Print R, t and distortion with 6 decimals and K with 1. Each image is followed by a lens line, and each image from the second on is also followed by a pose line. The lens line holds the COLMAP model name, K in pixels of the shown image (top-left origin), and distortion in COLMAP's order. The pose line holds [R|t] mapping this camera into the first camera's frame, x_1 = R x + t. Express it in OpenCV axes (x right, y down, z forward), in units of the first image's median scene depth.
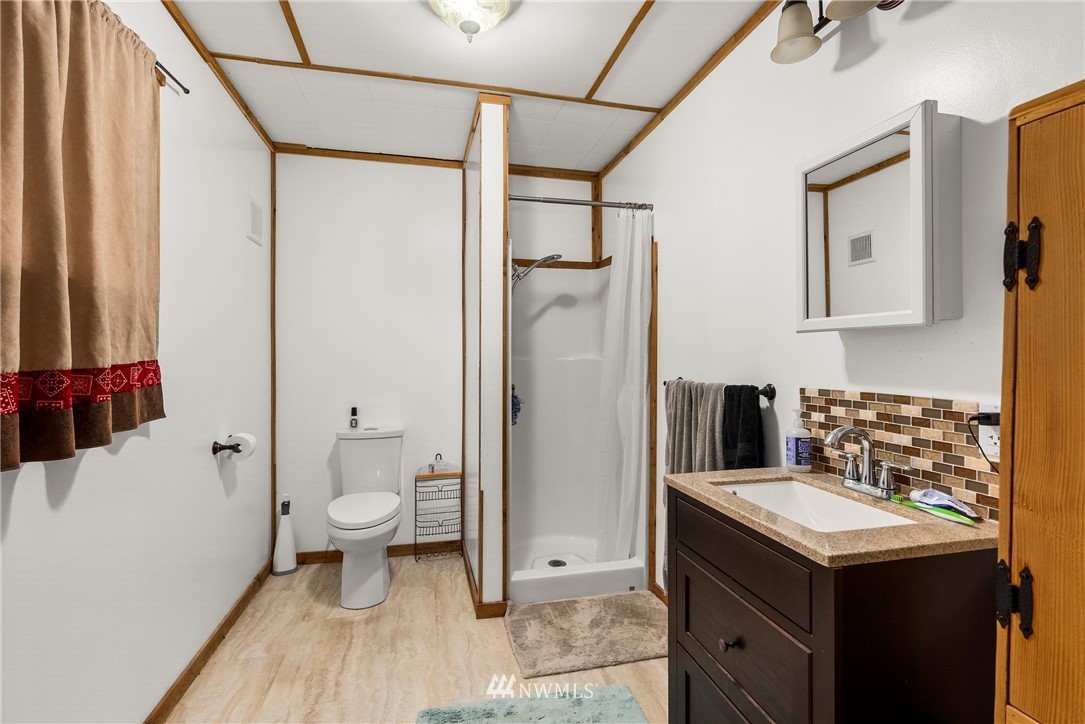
lens RADIAL K [[496.1, 0, 541.0], [0, 496.1, 360.8], [0, 0, 1]] dist [0.012969, 0.000347]
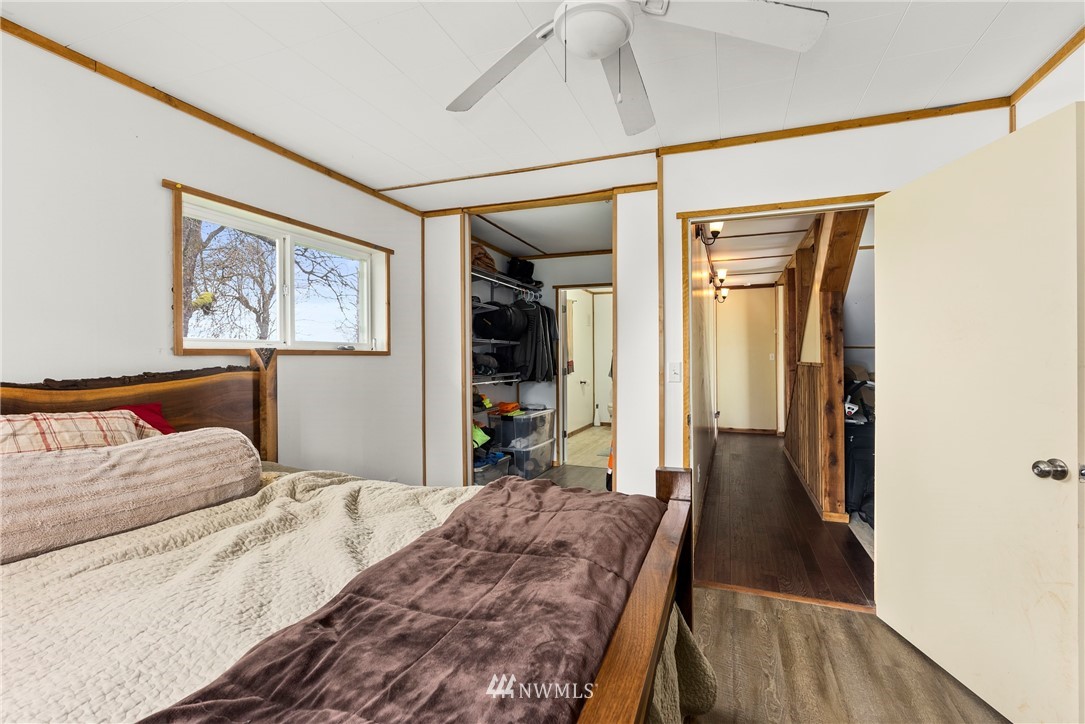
lens RADIAL K [[496.1, 0, 542.4], [0, 496.1, 359.9], [0, 0, 1]] dist [0.012969, 0.000347]
pose [[0.825466, -0.008229, -0.564391, 1.023307], [0.002125, 0.999932, -0.011471, 0.030537], [0.564447, 0.008270, 0.825428, -1.876322]]
